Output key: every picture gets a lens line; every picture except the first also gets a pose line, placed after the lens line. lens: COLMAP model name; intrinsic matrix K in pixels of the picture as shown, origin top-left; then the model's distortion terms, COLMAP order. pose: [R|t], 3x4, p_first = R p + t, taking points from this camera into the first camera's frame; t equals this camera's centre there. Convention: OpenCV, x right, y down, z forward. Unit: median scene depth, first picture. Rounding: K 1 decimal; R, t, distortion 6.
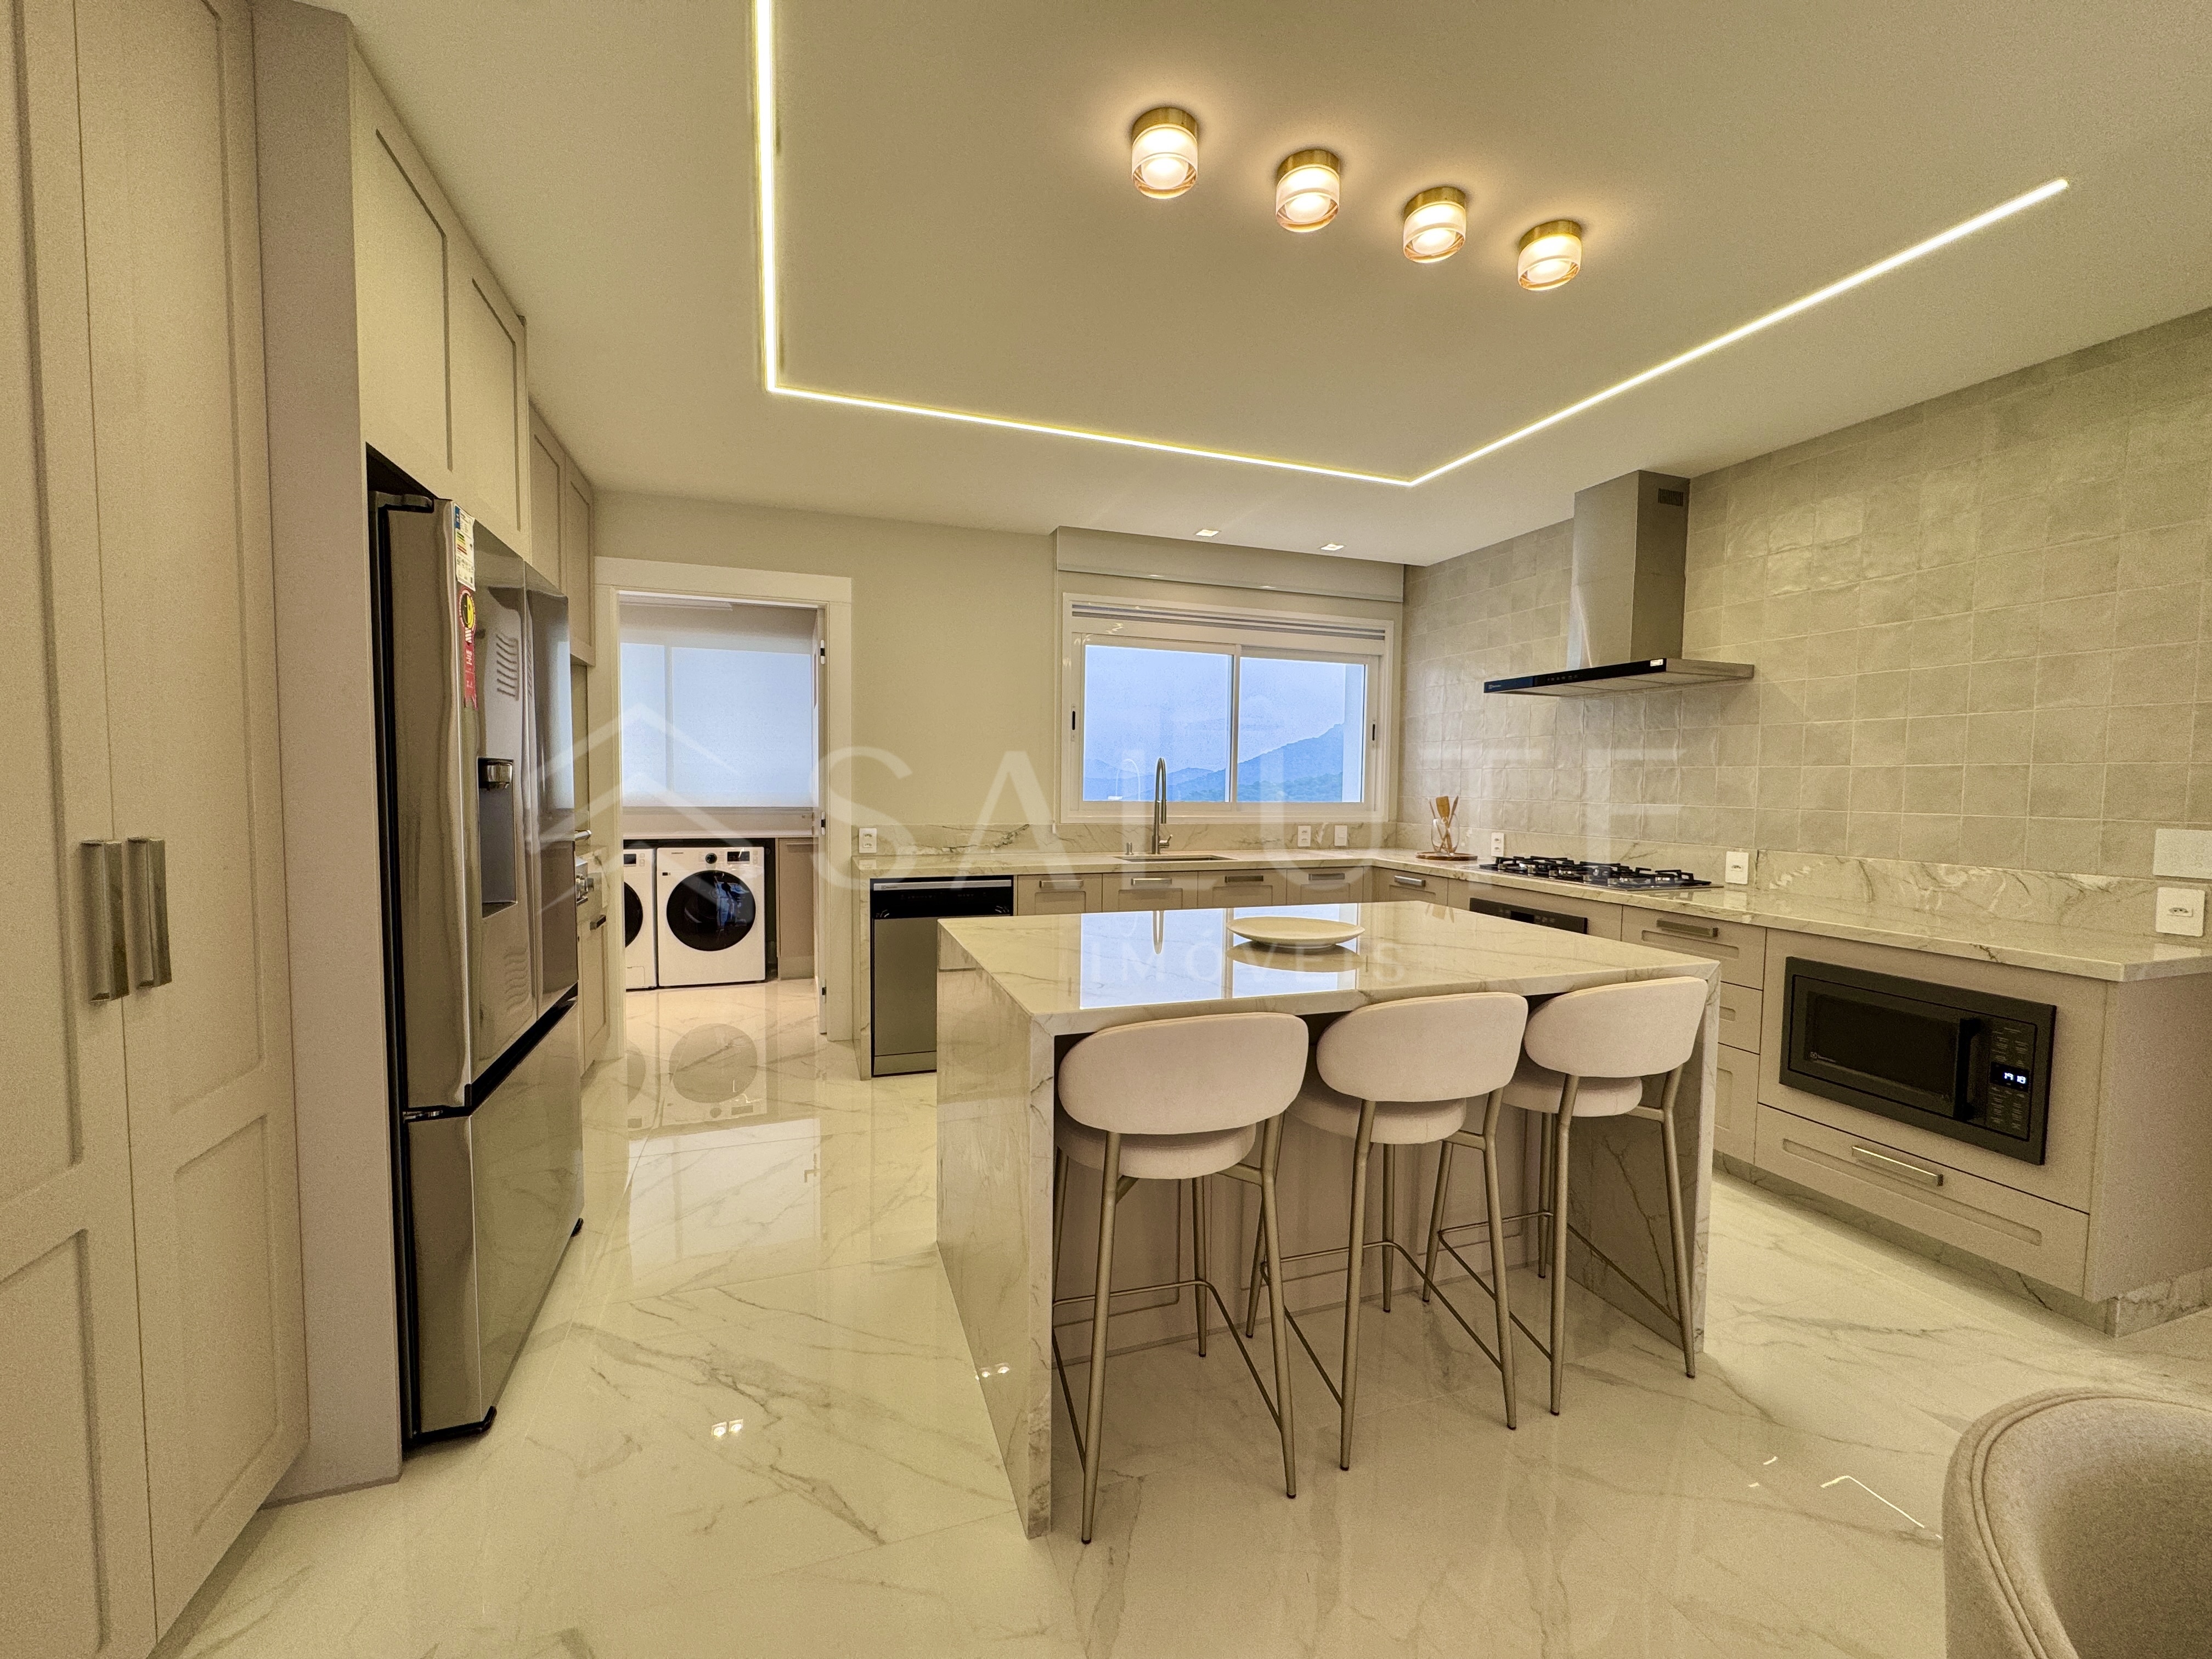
lens RADIAL K [[881.5, 0, 1103.6], [0, 881.5, 827.6], [0, 0, 1]] dist [-0.003809, 0.000357]
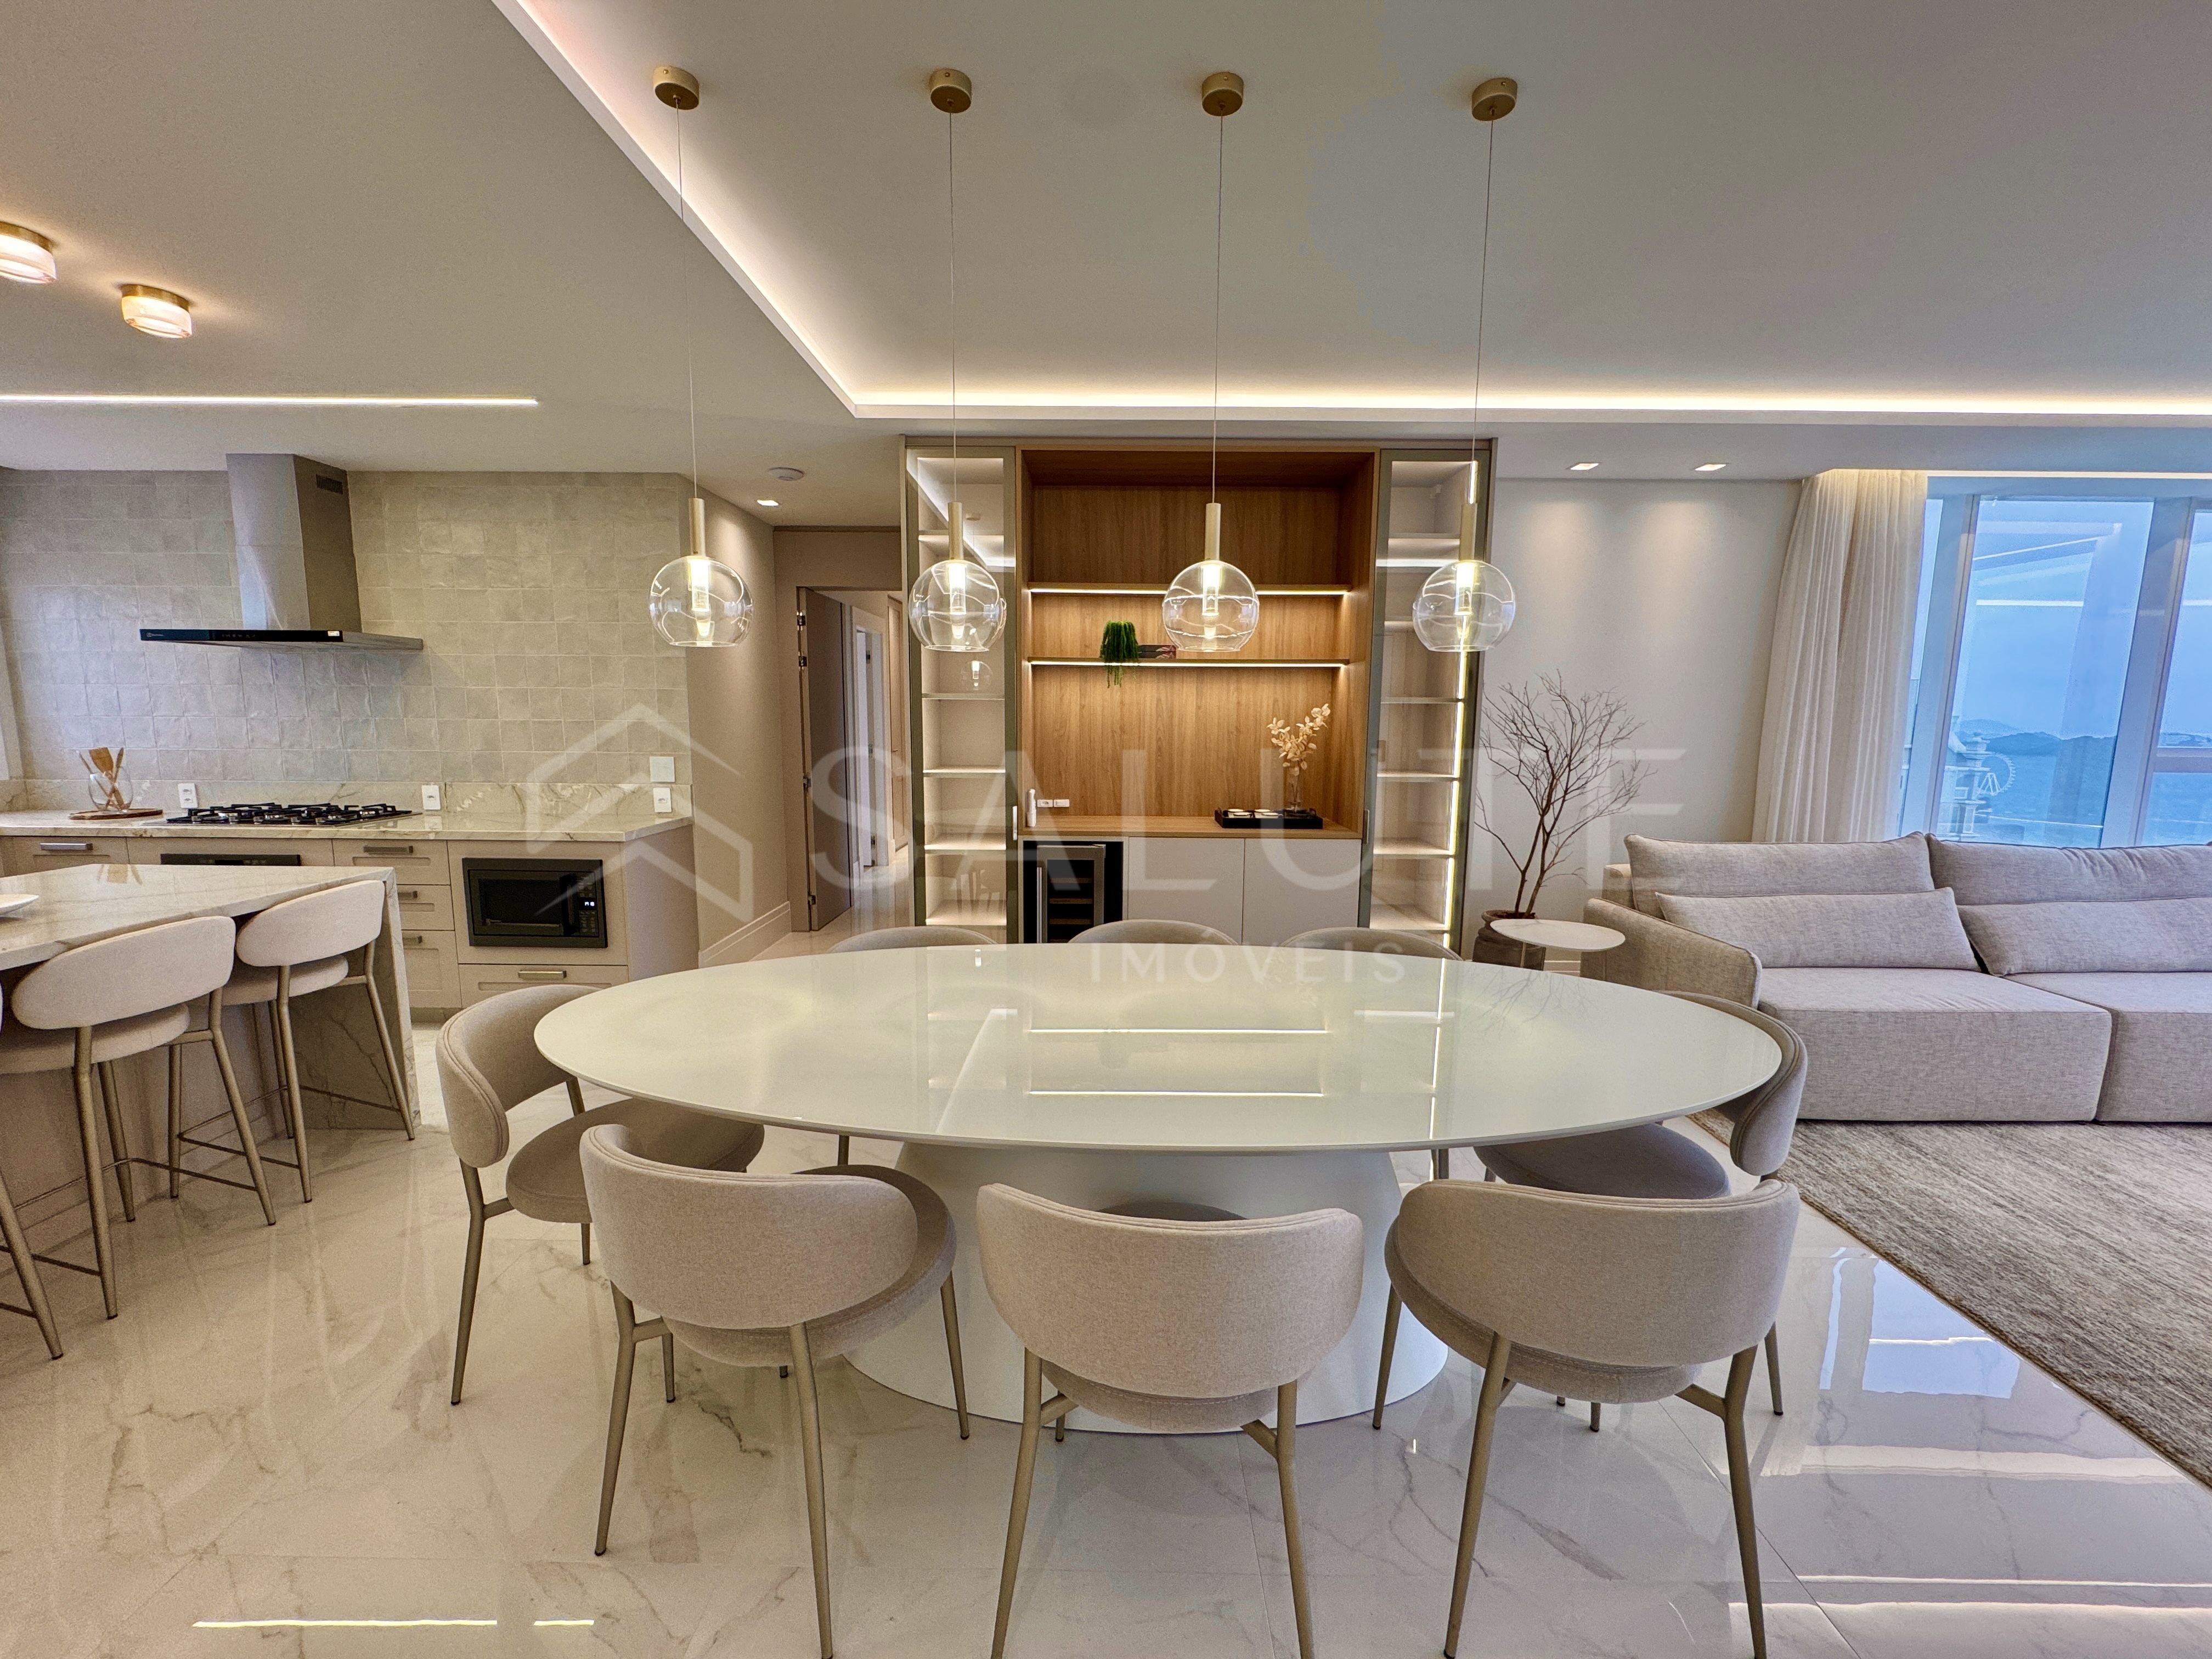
lens RADIAL K [[887.3, 0, 1105.9], [0, 887.3, 827.5], [0, 0, 1]] dist [-0.004435, 0.000179]
pose [[0.338379, -0.132448, 0.931642, -0.145143], [0.047169, 0.991188, 0.123782, -0.022525], [-0.939827, 0.002059, 0.341644, -0.338336]]
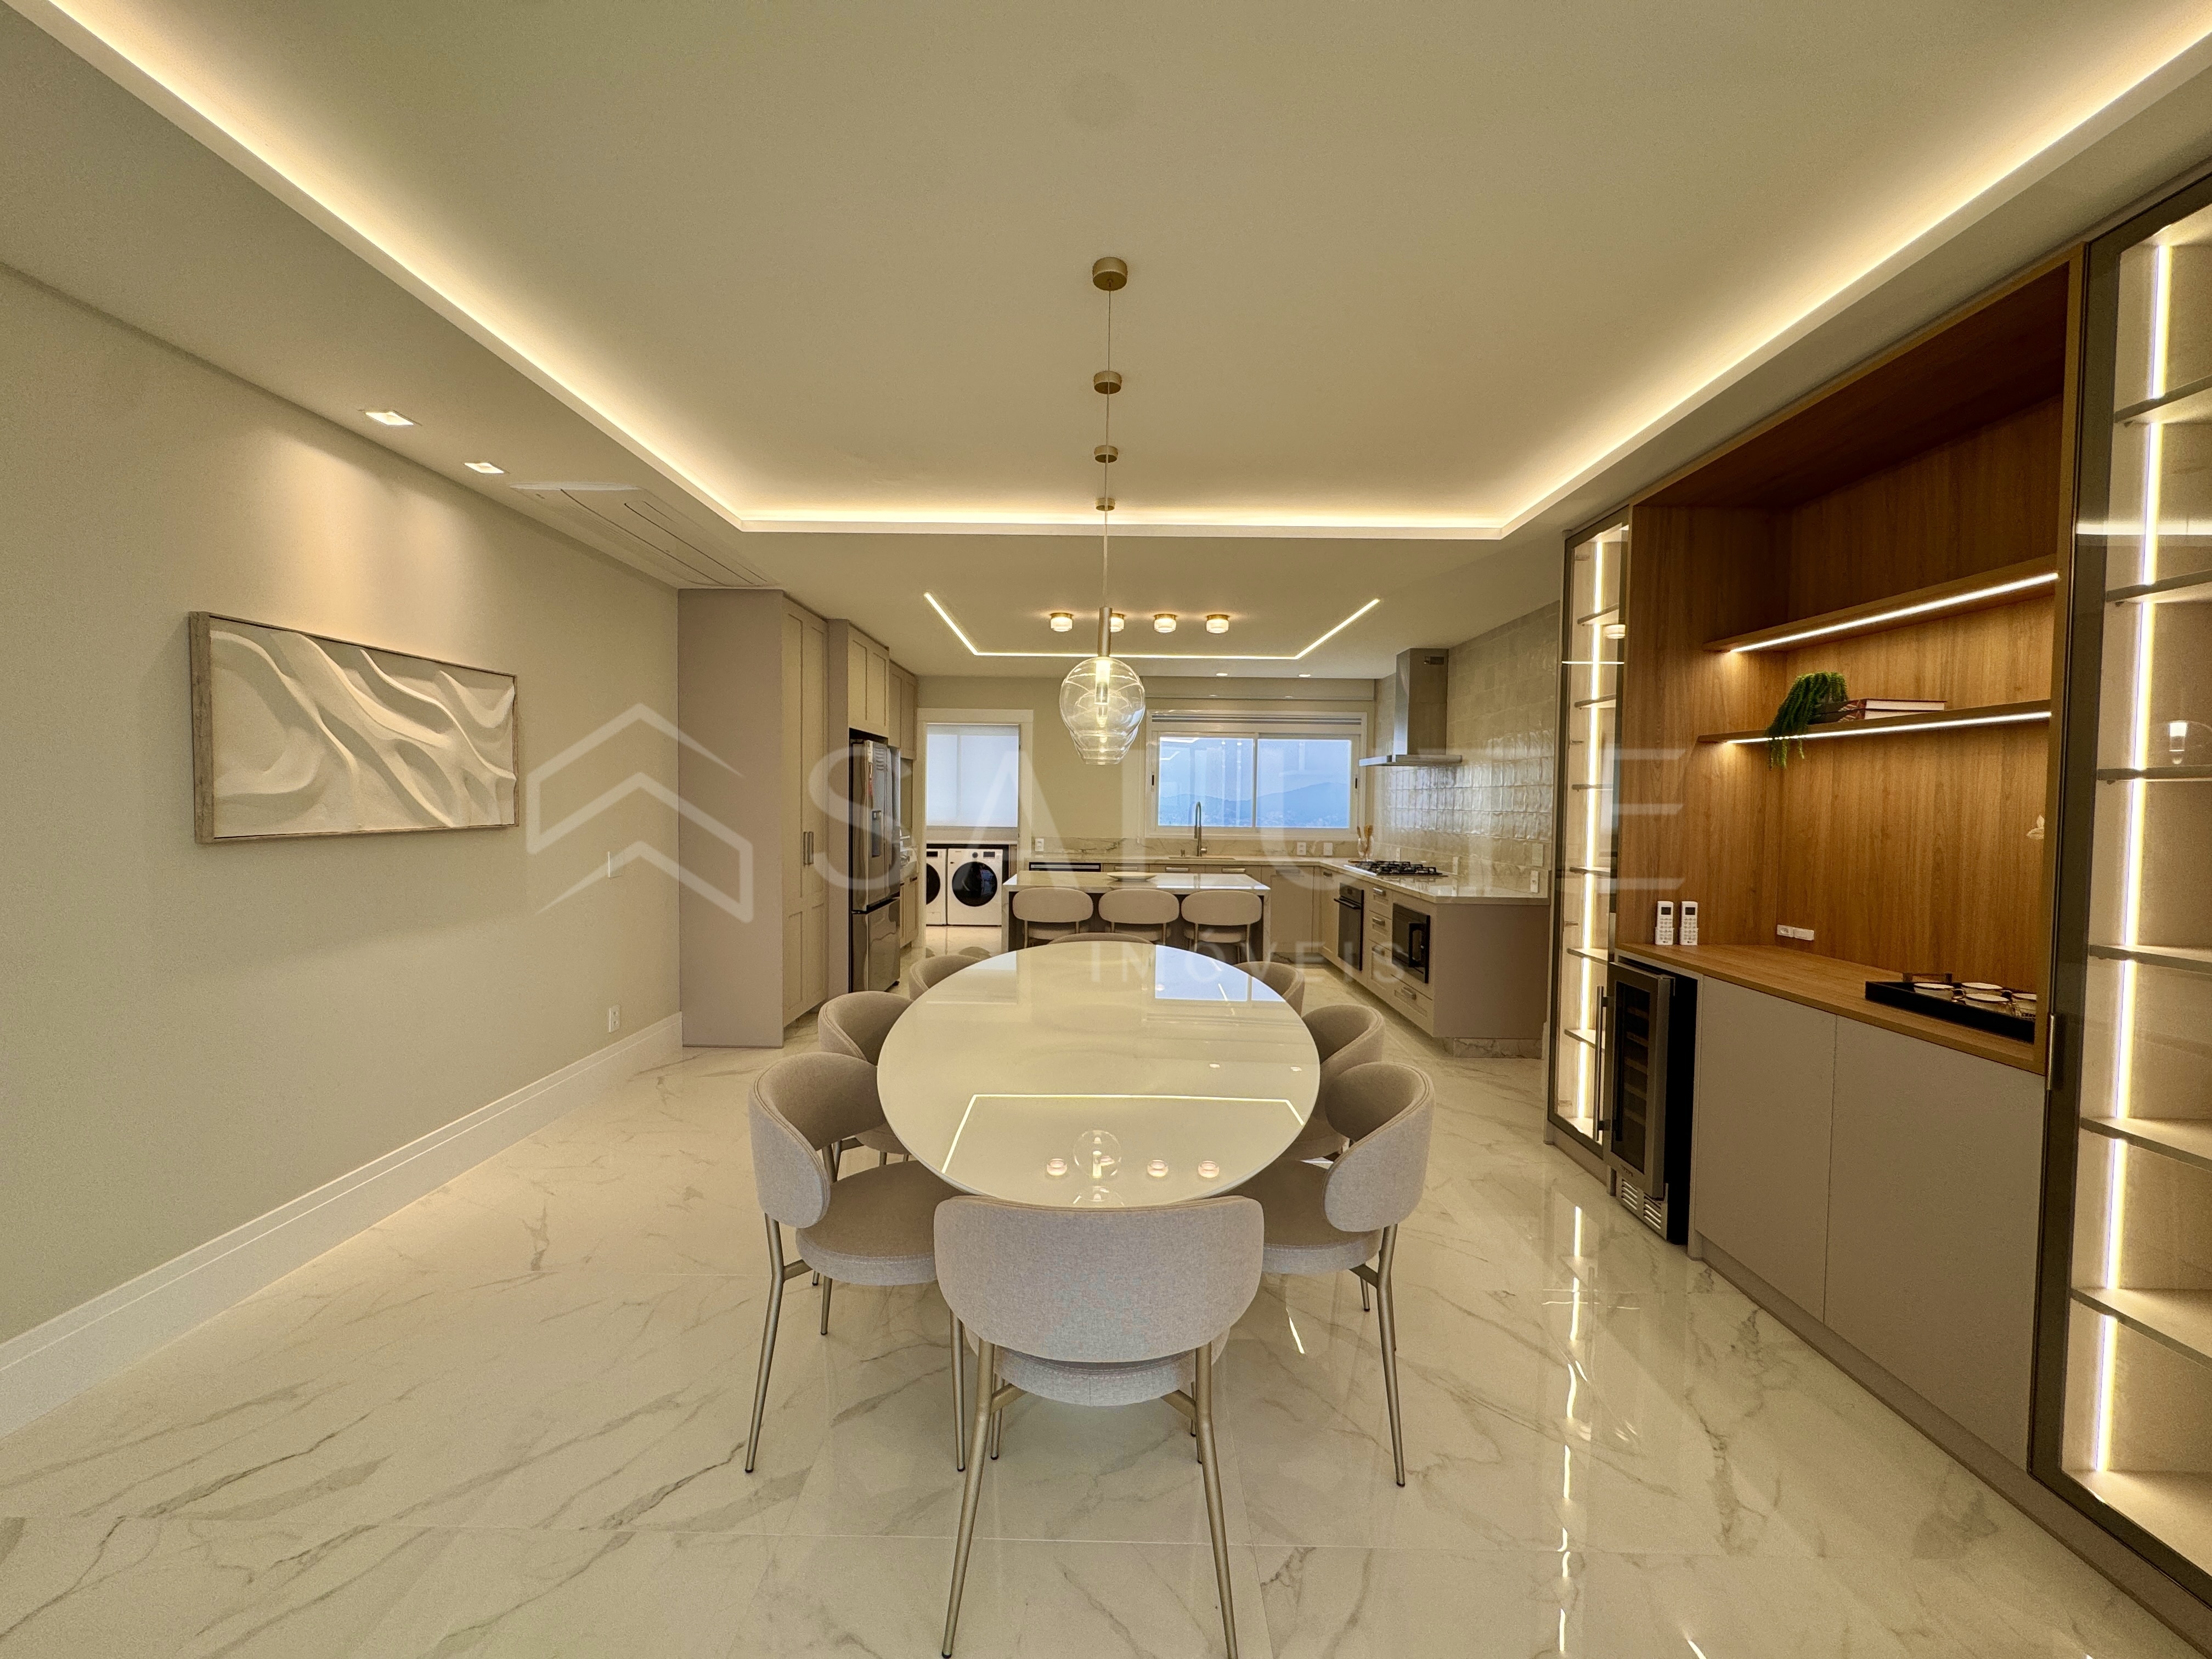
lens RADIAL K [[881.5, 0, 1103.6], [0, 881.5, 827.6], [0, 0, 1]] dist [-0.003809, 0.000357]
pose [[0.940626, 0.011690, -0.339243, 0.593985], [-0.020631, 0.999528, -0.022760, 0.020843], [0.338816, 0.028407, 0.940424, -0.875615]]
